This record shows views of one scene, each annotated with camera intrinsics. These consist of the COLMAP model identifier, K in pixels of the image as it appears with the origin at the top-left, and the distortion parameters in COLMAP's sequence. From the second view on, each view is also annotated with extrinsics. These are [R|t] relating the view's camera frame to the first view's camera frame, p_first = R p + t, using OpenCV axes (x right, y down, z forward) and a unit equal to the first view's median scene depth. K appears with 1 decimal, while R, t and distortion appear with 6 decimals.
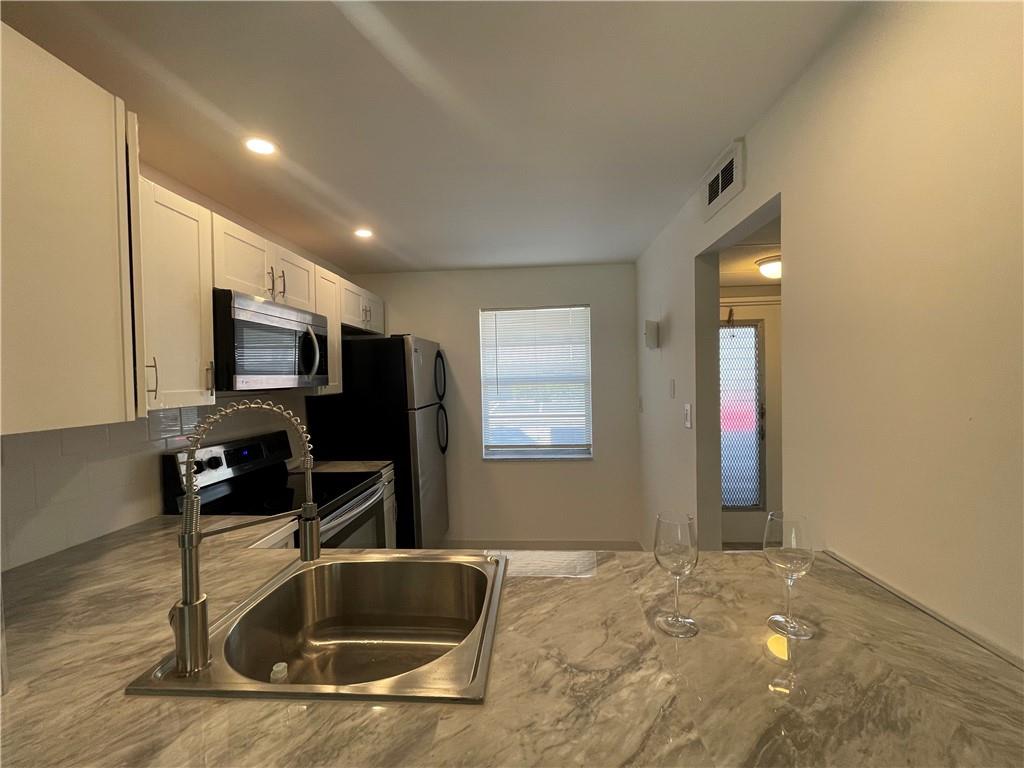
lens RADIAL K [[413.8, 0, 507.0], [0, 413.8, 384.0], [0, 0, 1]] dist [-0.001270, 0.000642]
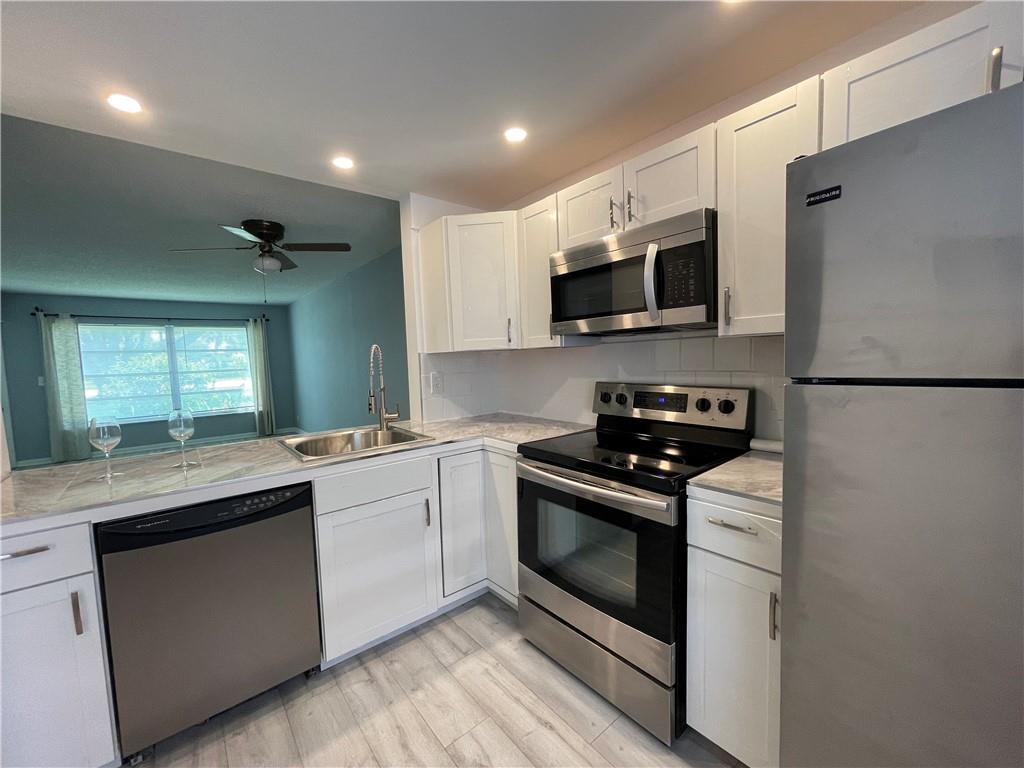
lens RADIAL K [[413.8, 0, 506.0], [0, 413.8, 387.1], [0, 0, 1]] dist [-0.001270, 0.000642]
pose [[-0.725565, 0.099046, -0.680988, 0.190600], [0.038635, 0.993890, 0.103392, 0.022058], [0.687068, 0.048707, -0.724959, 1.105229]]
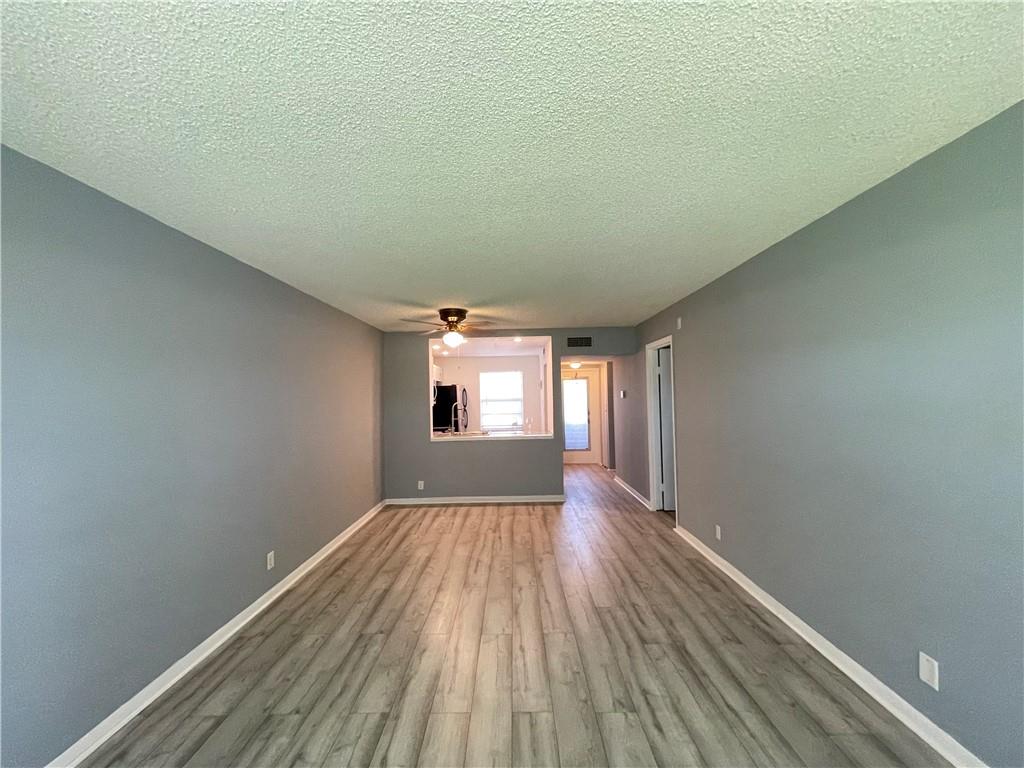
lens RADIAL K [[413.8, 0, 503.2], [0, 413.8, 380.4], [0, 0, 1]] dist [-0.001270, 0.000642]
pose [[0.999171, 0.003177, 0.040593, -0.033646], [-0.000793, 0.998281, -0.058602, 0.025544], [-0.040709, 0.058521, 0.997456, -2.020258]]
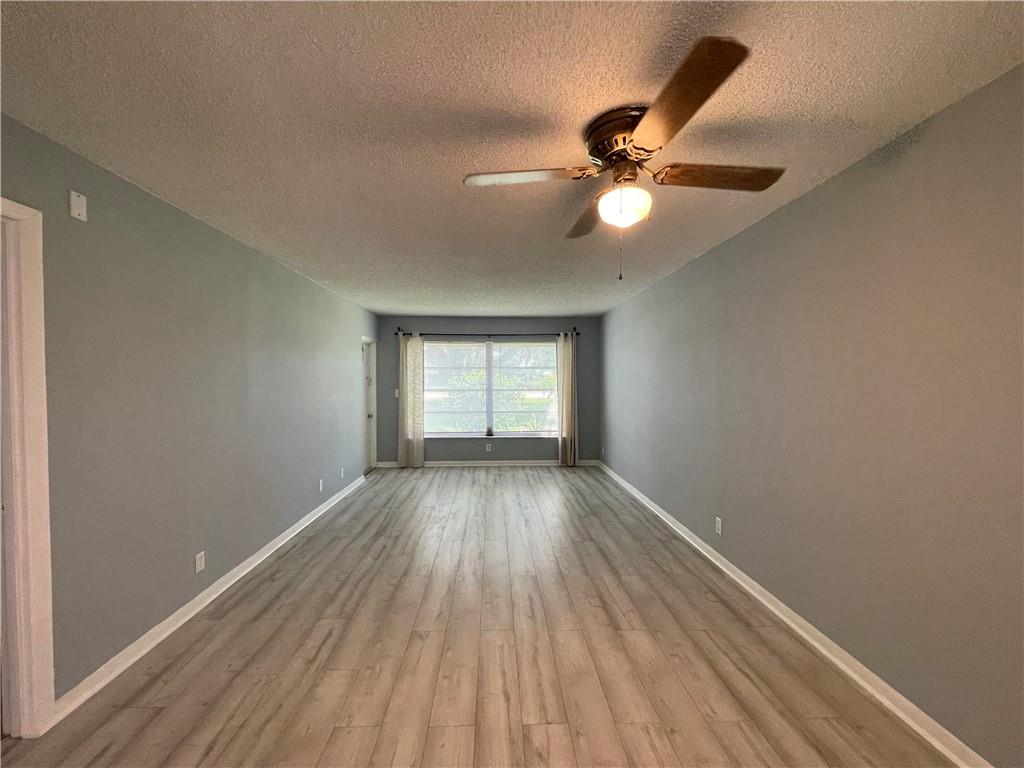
lens RADIAL K [[413.8, 0, 505.4], [0, 413.8, 385.0], [0, 0, 1]] dist [-0.001270, 0.000642]
pose [[-0.994893, 0.027900, -0.097002, 0.077503], [0.024468, 0.999038, 0.036387, -0.000357], [0.097923, 0.033827, -0.994619, 0.315448]]
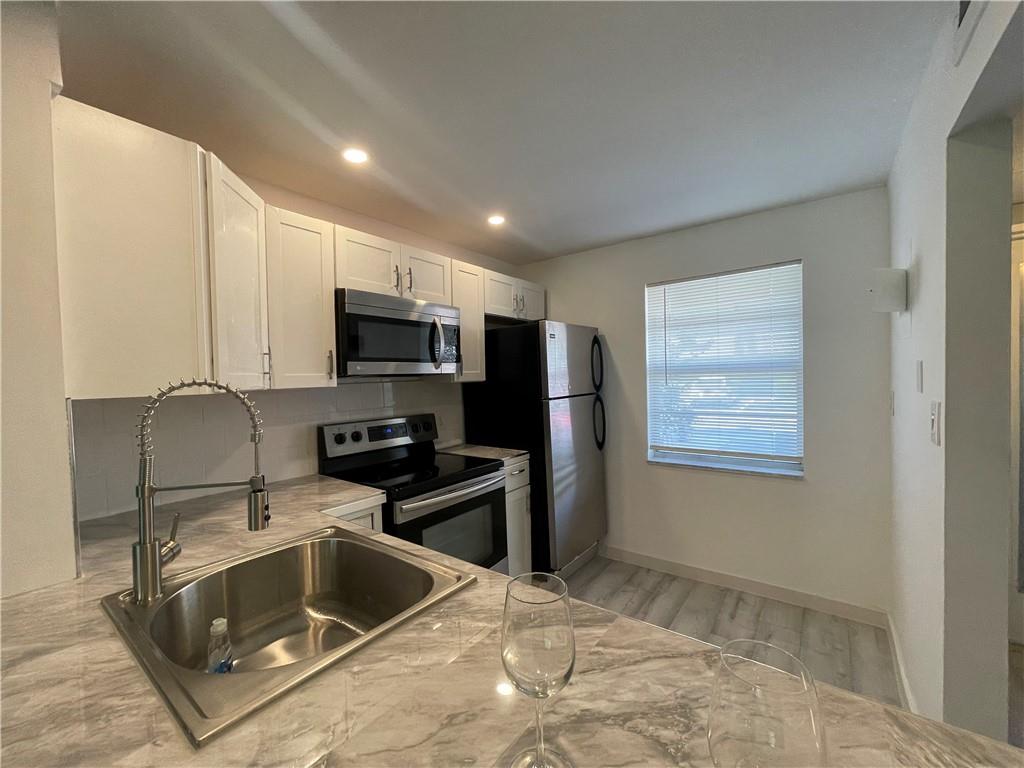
lens RADIAL K [[413.8, 0, 506.3], [0, 413.8, 386.5], [0, 0, 1]] dist [-0.001270, 0.000642]
pose [[0.835258, 0.014582, -0.549664, 0.213715], [-0.003317, 0.999764, 0.021482, 0.013138], [0.549848, -0.016120, 0.835109, 0.165018]]
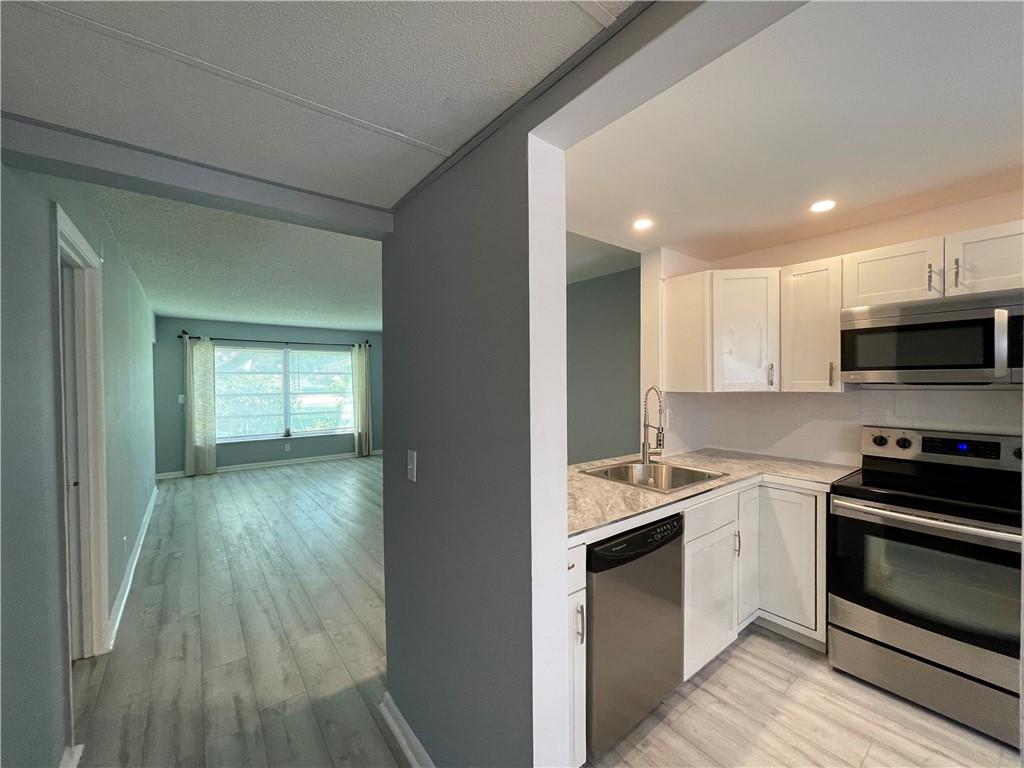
lens RADIAL K [[413.8, 0, 504.6], [0, 413.8, 386.9], [0, 0, 1]] dist [-0.001270, 0.000642]
pose [[-0.750423, 0.038255, -0.659850, 0.658095], [0.012399, 0.998963, 0.043813, -0.027275], [0.660841, 0.024697, -0.750119, 0.783365]]
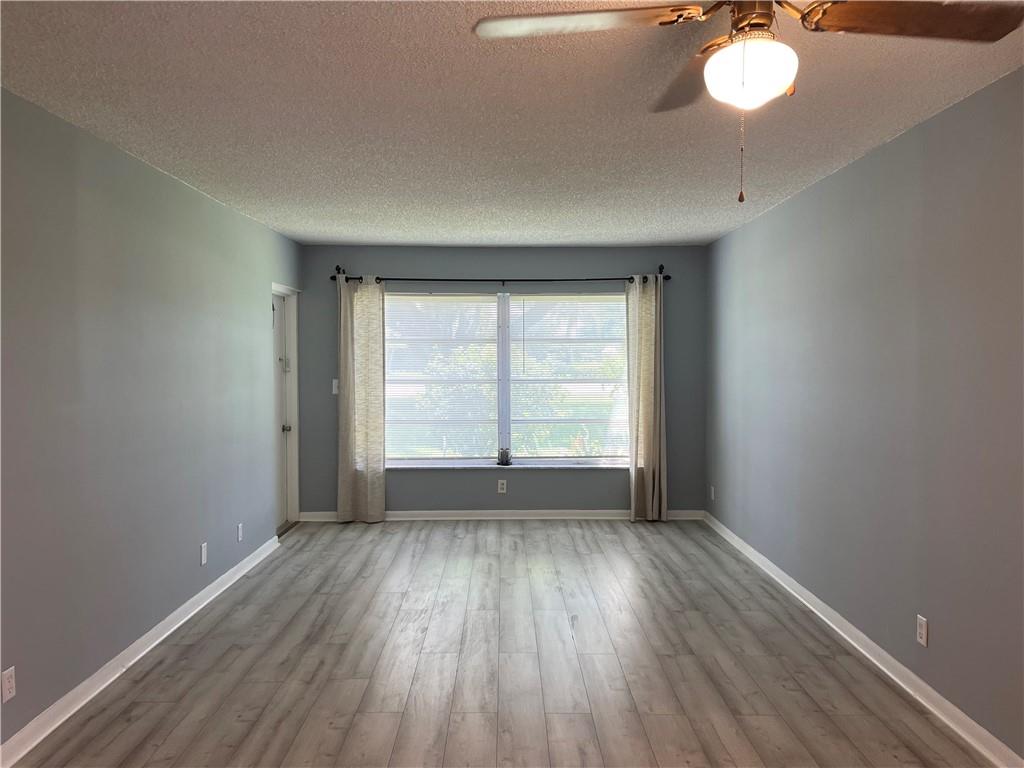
lens RADIAL K [[778.5, 0, 517.3], [0, 778.5, 385.1], [0, 0, 1]] dist [0.084812, -0.089481]
pose [[-0.996283, 0.028792, -0.081188, 0.097582], [0.024156, 0.998052, 0.057525, -0.016135], [0.082686, 0.055350, -0.995037, 0.391469]]
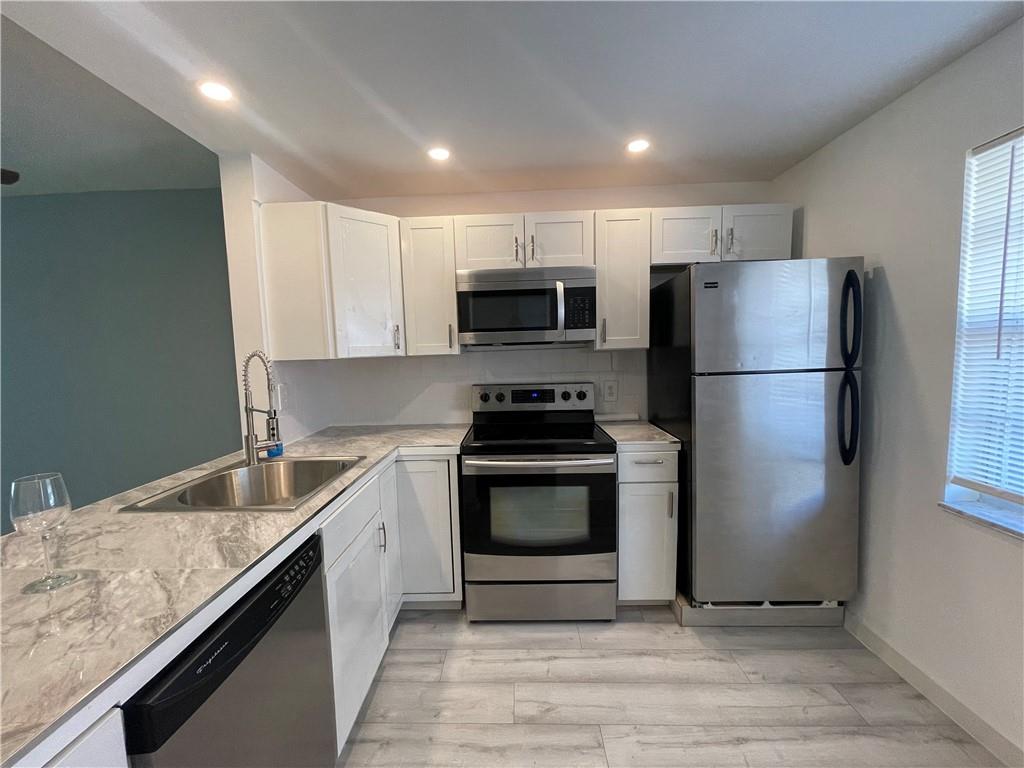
lens RADIAL K [[413.8, 0, 505.7], [0, 413.8, 387.3], [0, 0, 1]] dist [-0.001270, 0.000642]
pose [[0.045561, 0.114047, -0.992430, 0.450169], [0.009786, 0.993363, 0.114603, 0.000698], [0.998914, -0.014933, 0.044143, 0.662369]]
